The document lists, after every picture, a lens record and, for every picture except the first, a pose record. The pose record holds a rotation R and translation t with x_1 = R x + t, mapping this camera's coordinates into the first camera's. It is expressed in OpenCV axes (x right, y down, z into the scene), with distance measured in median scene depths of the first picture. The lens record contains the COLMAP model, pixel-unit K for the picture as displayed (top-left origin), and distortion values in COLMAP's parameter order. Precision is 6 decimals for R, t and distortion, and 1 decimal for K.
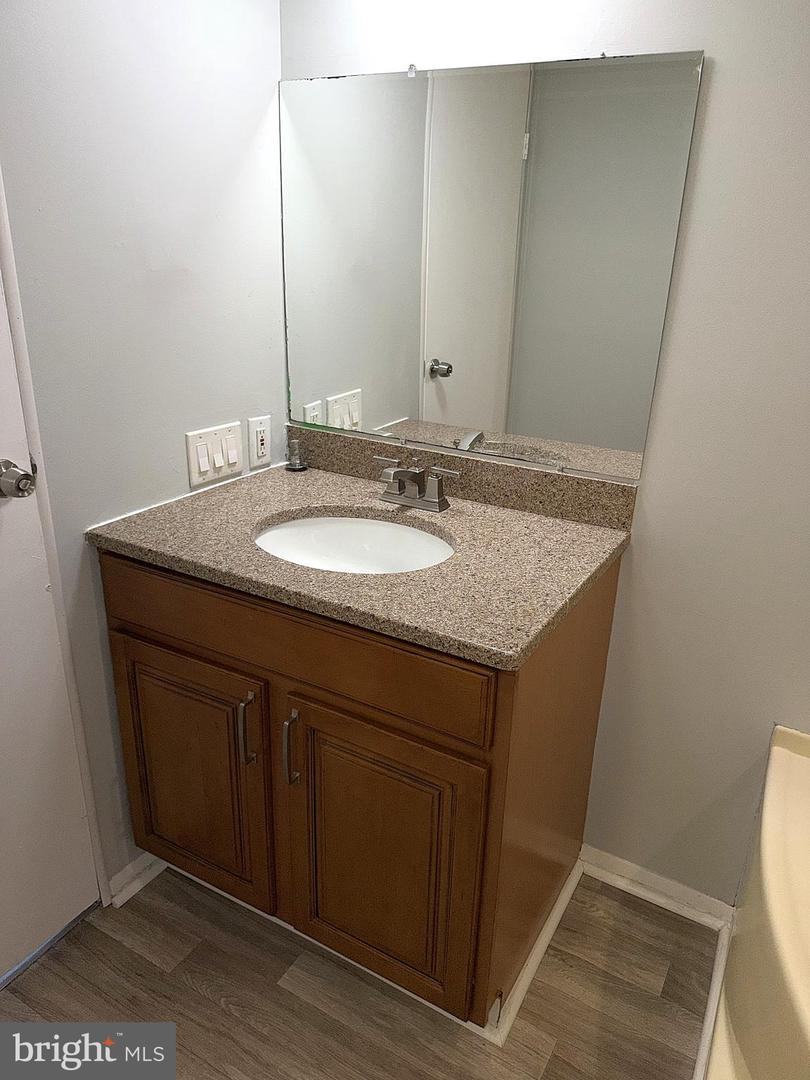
lens RADIAL K [[772.0, 0, 405.0], [0, 772.0, 540.0], [0, 0, 1]] dist [0.063402, -0.002232]
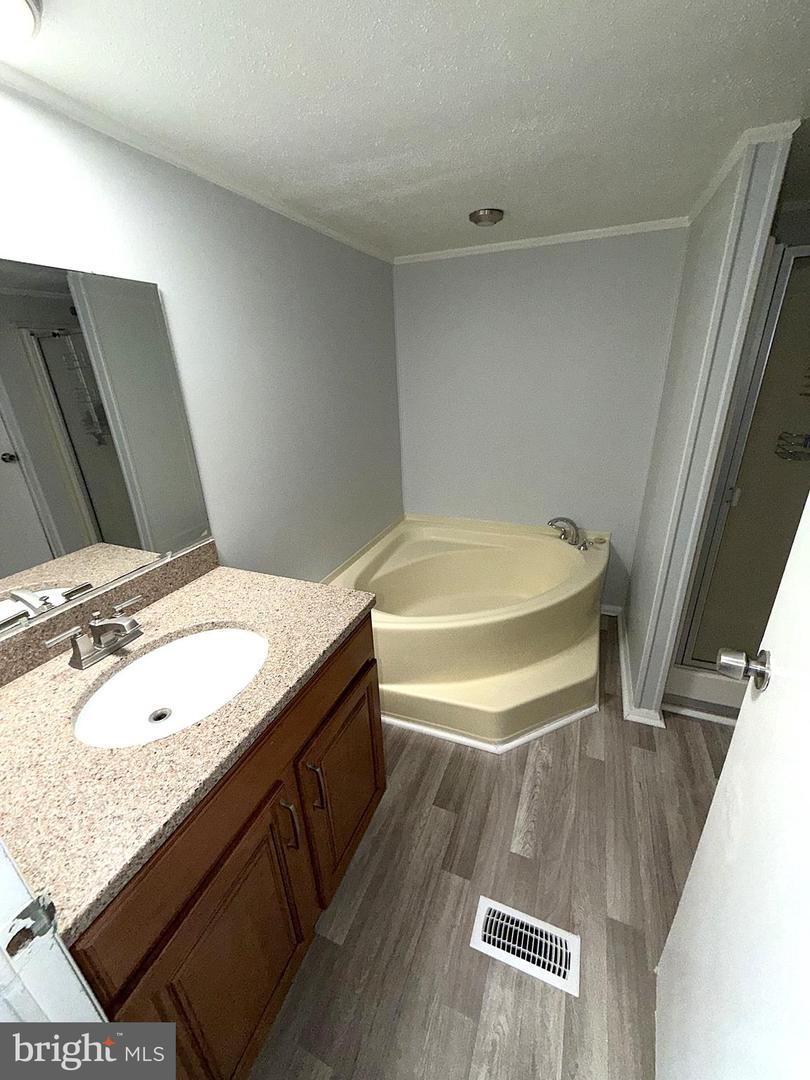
lens RADIAL K [[433.1, 0, 405.0], [0, 433.1, 540.0], [0, 0, 1]] dist [0.000201, 0.000039]
pose [[-0.129406, -0.396951, 0.908672, -0.574096], [0.400041, 0.817594, 0.414134, -0.277188], [-0.907316, 0.417097, 0.052995, 0.565740]]
